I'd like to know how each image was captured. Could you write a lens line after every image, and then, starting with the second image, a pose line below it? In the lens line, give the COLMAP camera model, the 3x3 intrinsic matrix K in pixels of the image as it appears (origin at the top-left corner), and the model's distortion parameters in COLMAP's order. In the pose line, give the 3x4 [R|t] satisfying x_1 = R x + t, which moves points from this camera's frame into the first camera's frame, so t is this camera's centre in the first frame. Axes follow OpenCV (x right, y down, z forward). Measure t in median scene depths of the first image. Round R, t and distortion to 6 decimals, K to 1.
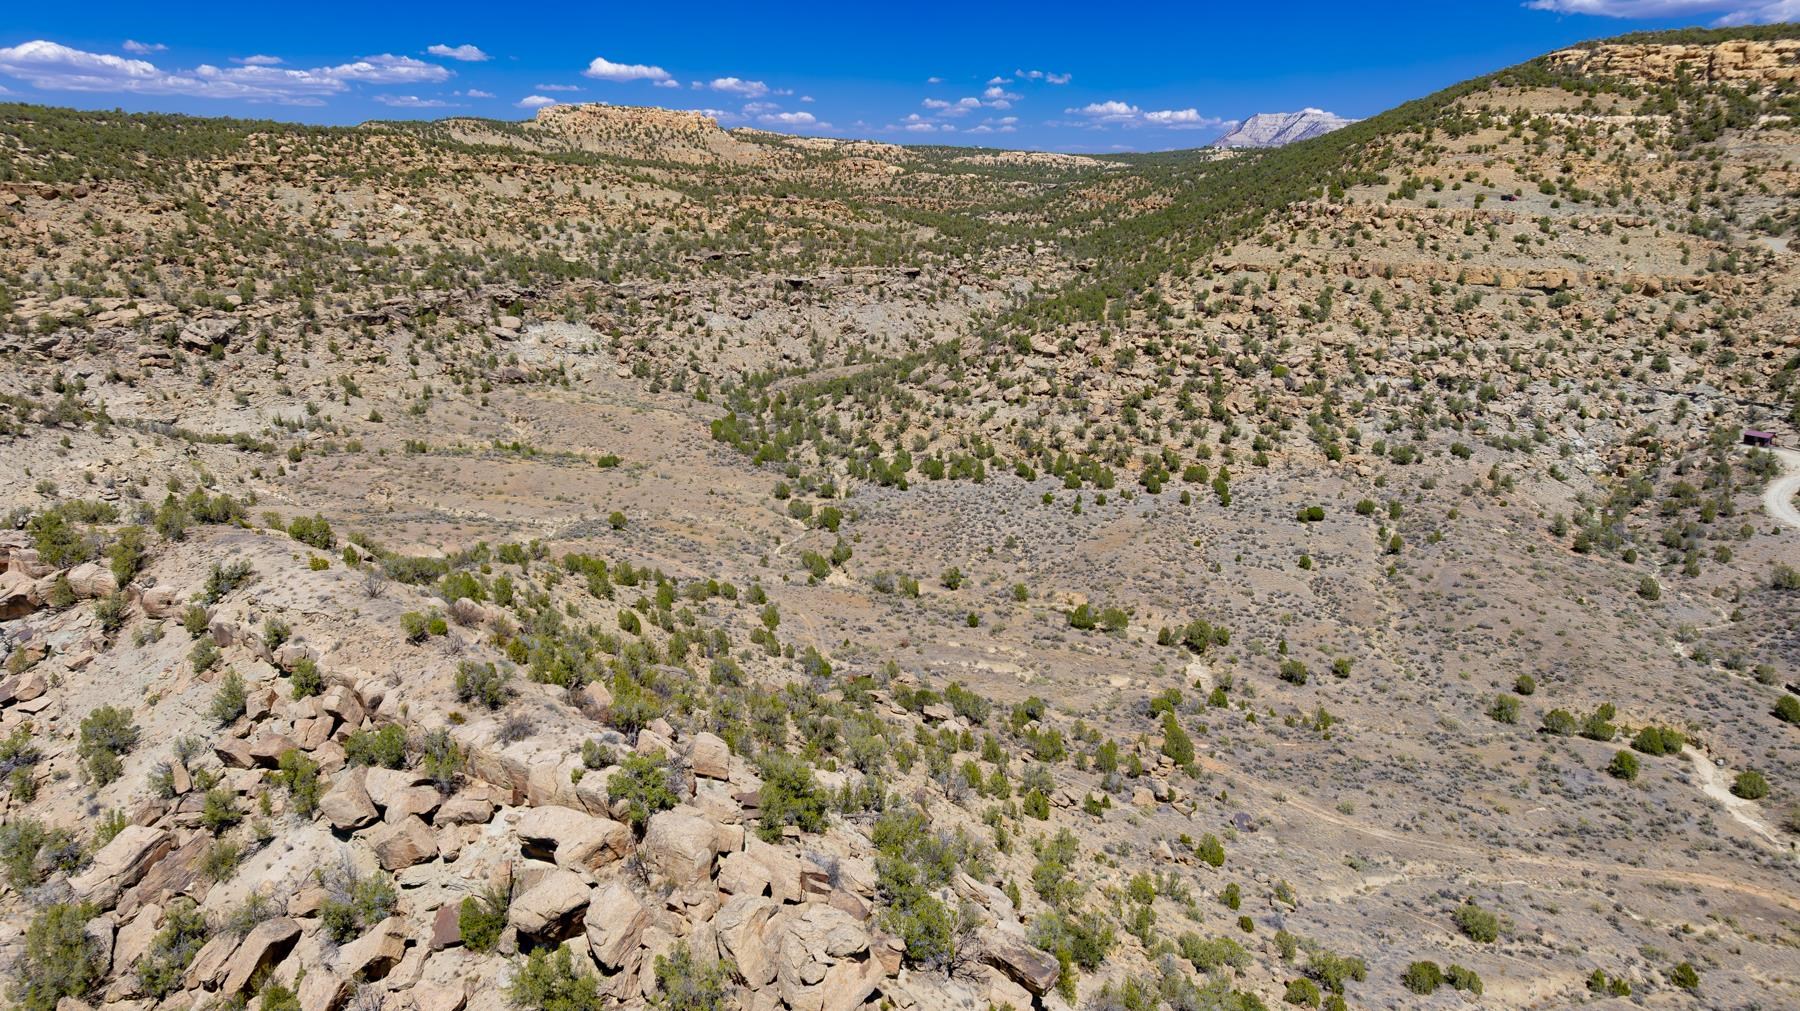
lens RADIAL K [[1264.5, 0, 901.9], [0, 1264.5, 504.2], [0, 0, 1]] dist [-0.032032, 0.032569]
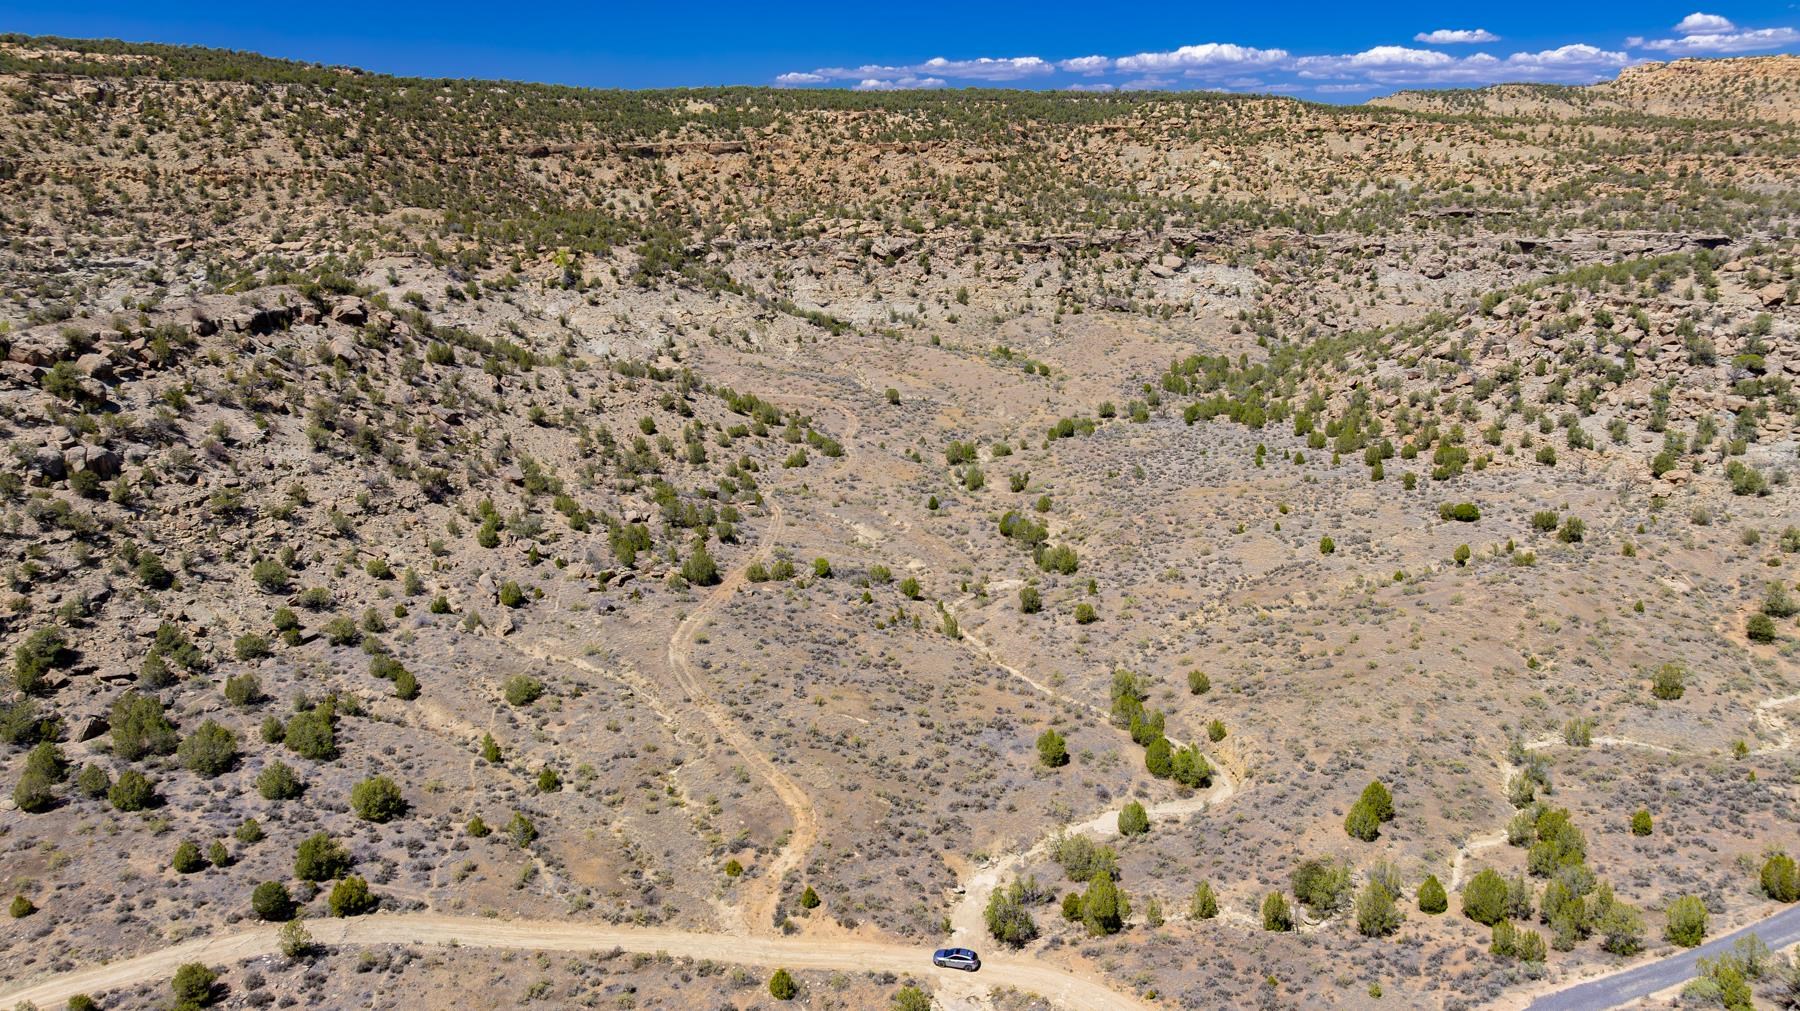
lens RADIAL K [[1264.5, 0, 913.7], [0, 1264.5, 496.7], [0, 0, 1]] dist [-0.032032, 0.032569]
pose [[0.608654, 0.192251, -0.769792, 0.427685], [-0.186037, 0.977734, 0.097089, -0.008272], [0.771317, 0.084117, 0.630868, 0.143320]]
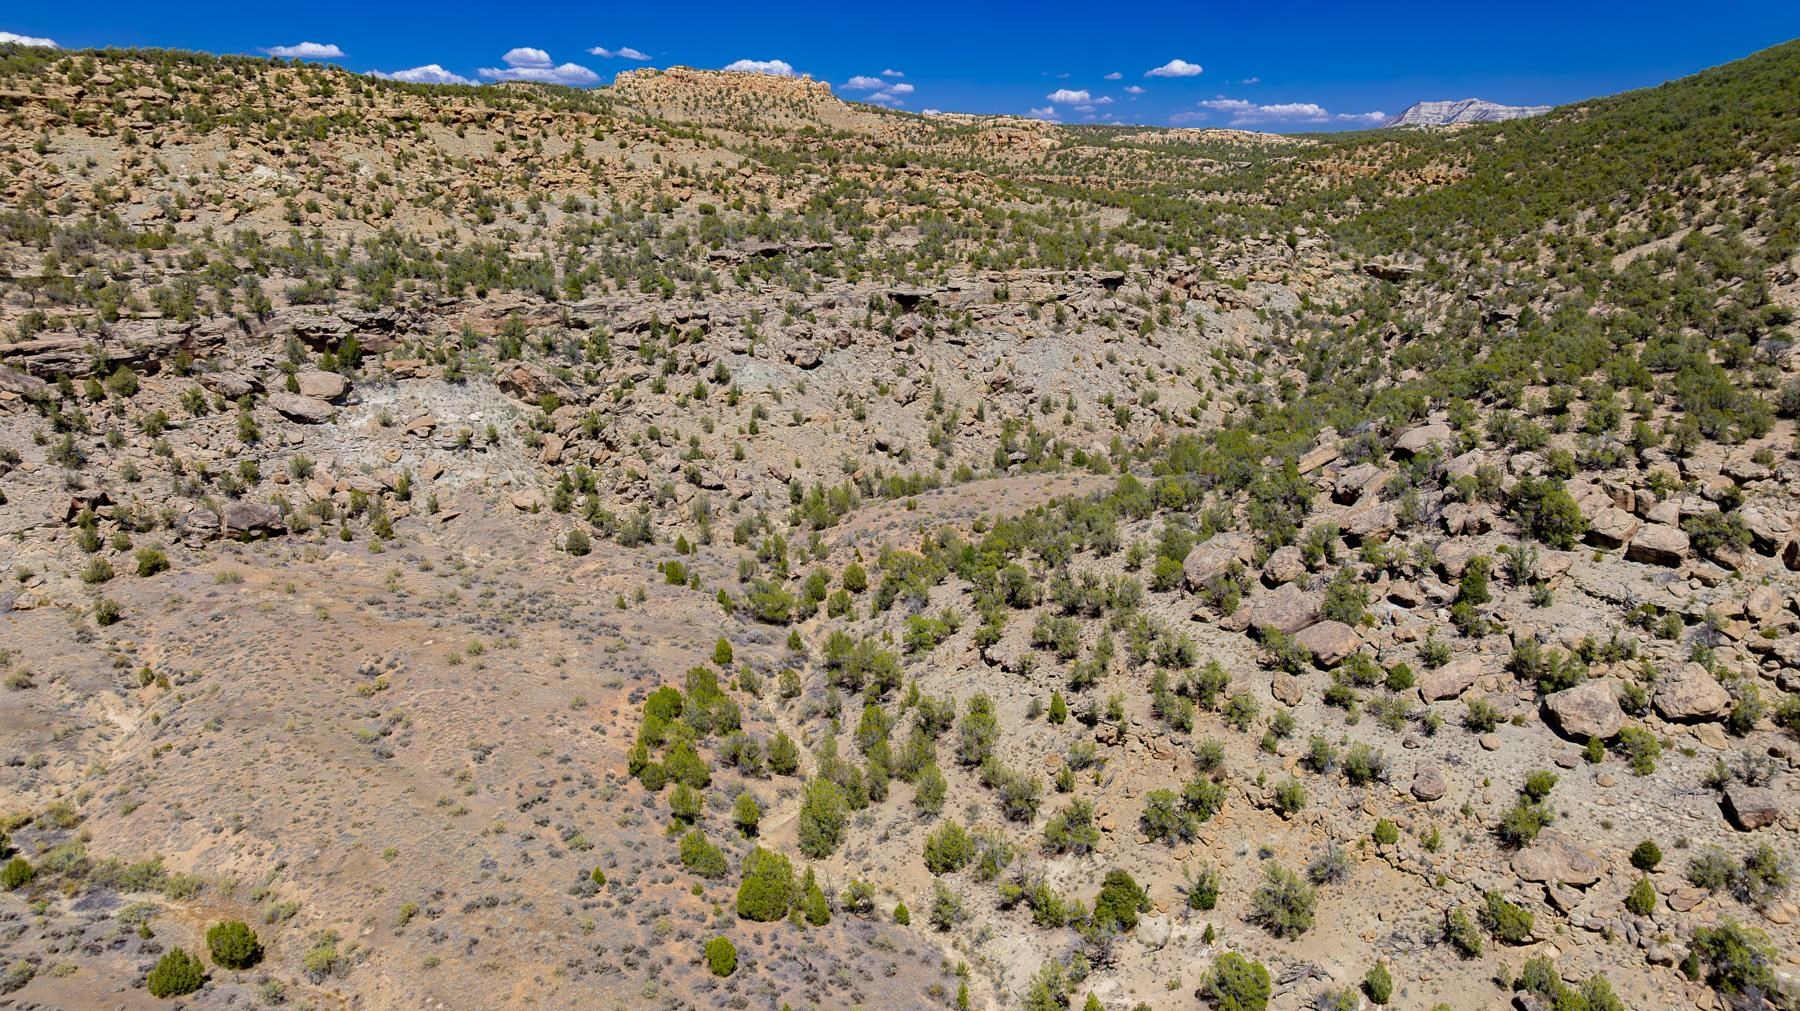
lens RADIAL K [[1264.5, 0, 900.1], [0, 1264.5, 507.0], [0, 0, 1]] dist [-0.032032, 0.032569]
pose [[0.994521, 0.020980, -0.102411, -0.032796], [-0.020518, 0.999774, 0.005563, -0.100576], [0.102505, -0.003431, 0.994727, 0.517905]]
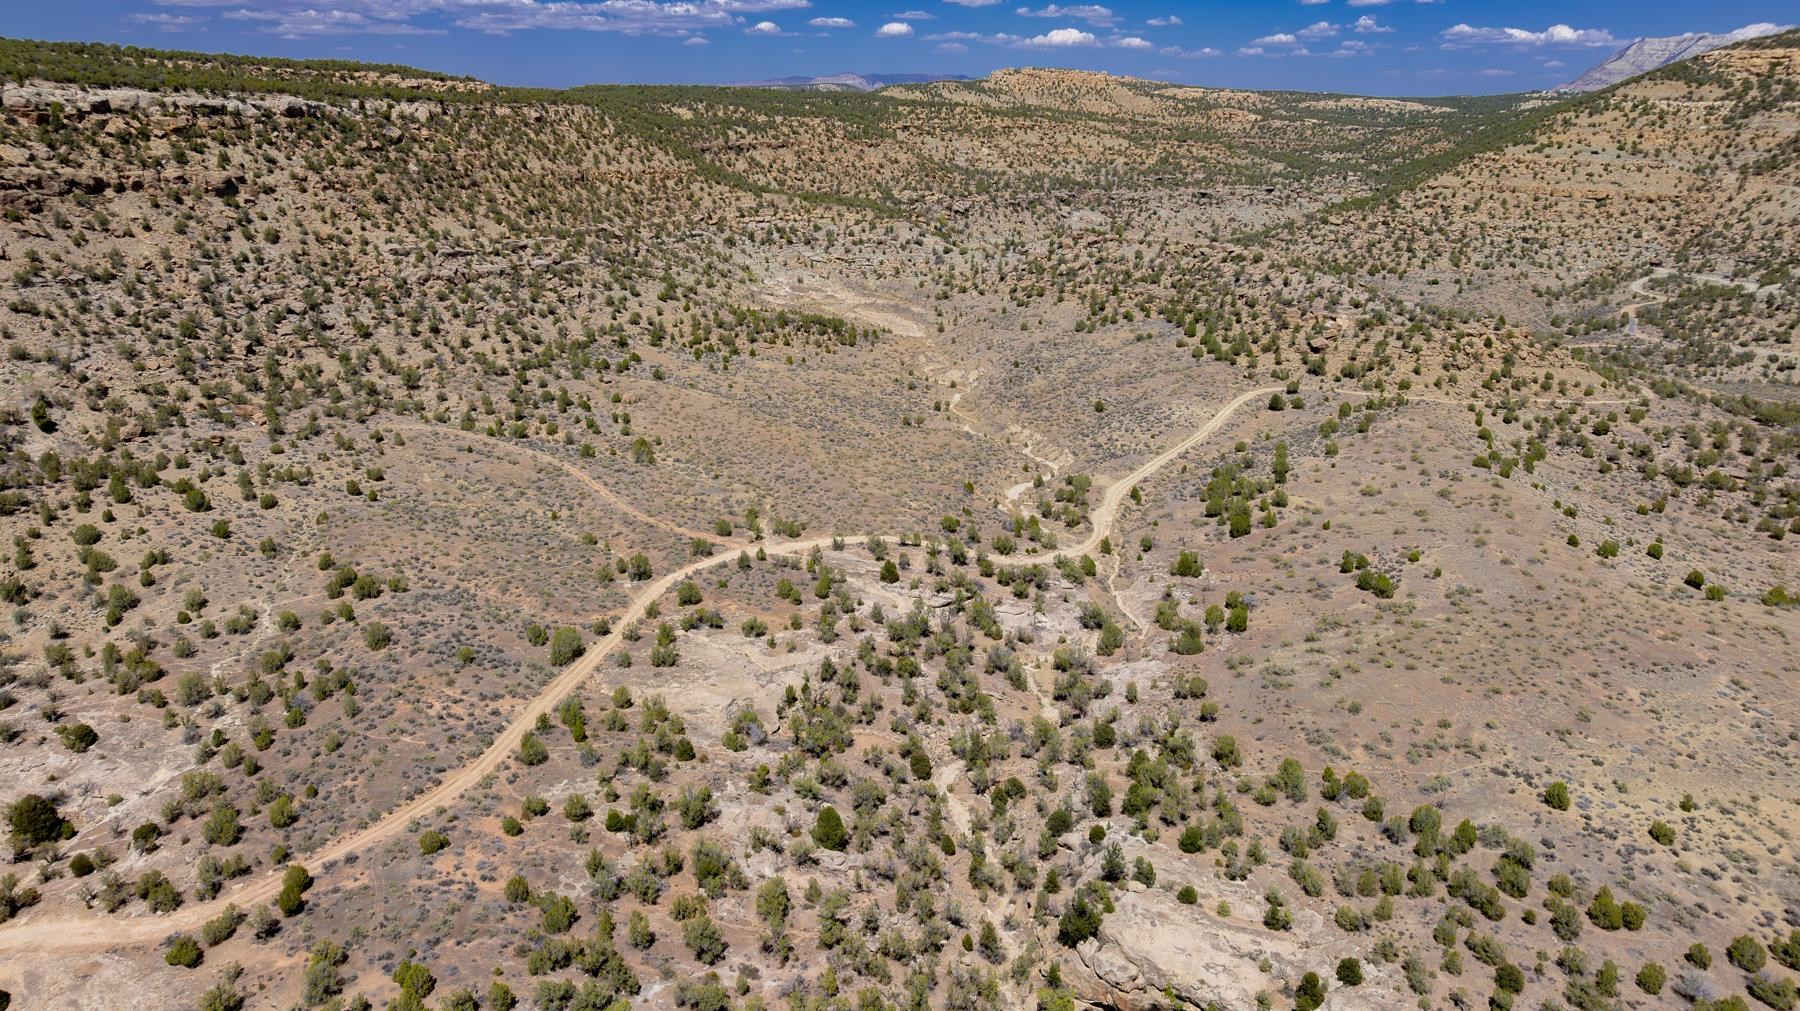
lens RADIAL K [[1264.5, 0, 906.1], [0, 1264.5, 495.6], [0, 0, 1]] dist [-0.032032, 0.032569]
pose [[0.968532, 0.071768, -0.238316, -0.041080], [-0.060380, 0.996673, 0.054754, 0.214552], [0.241452, -0.038642, 0.969643, -1.024351]]
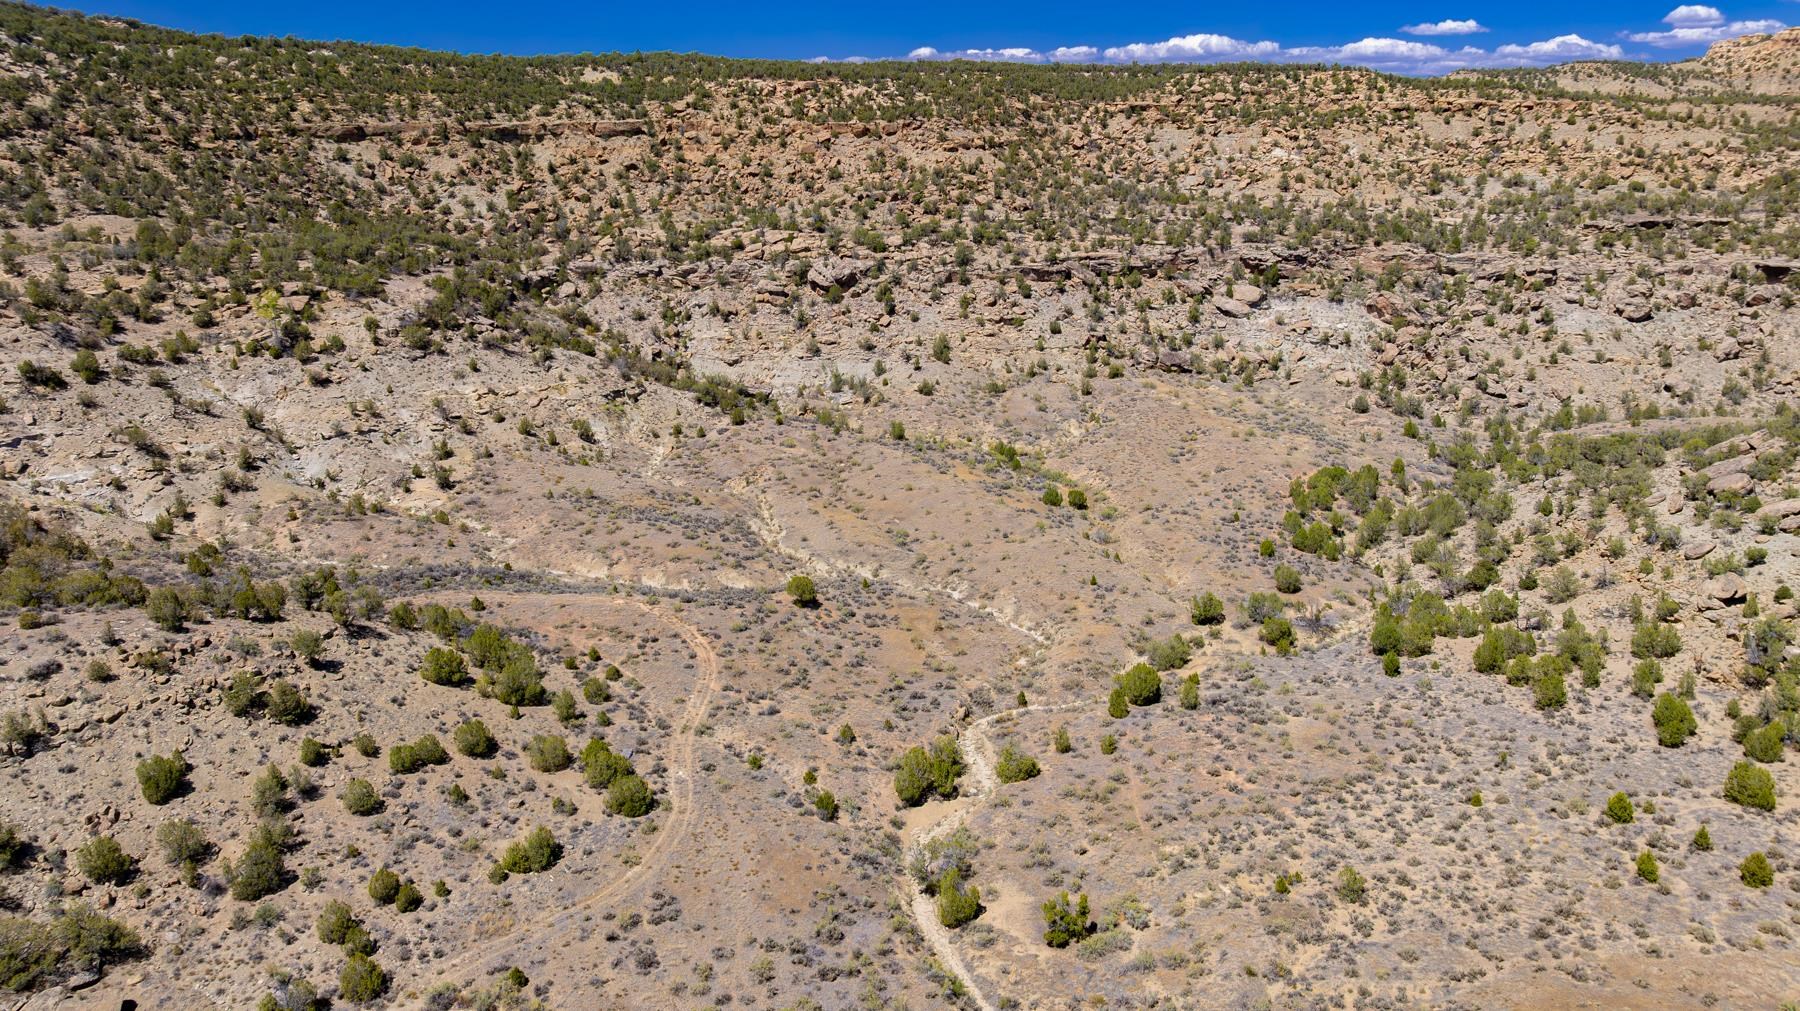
lens RADIAL K [[1264.5, 0, 913.9], [0, 1264.5, 497.8], [0, 0, 1]] dist [-0.032032, 0.032569]
pose [[0.616439, 0.197396, -0.762258, 0.164676], [-0.186515, 0.977122, 0.102203, -0.062267], [0.764994, 0.079171, 0.639153, 0.359933]]
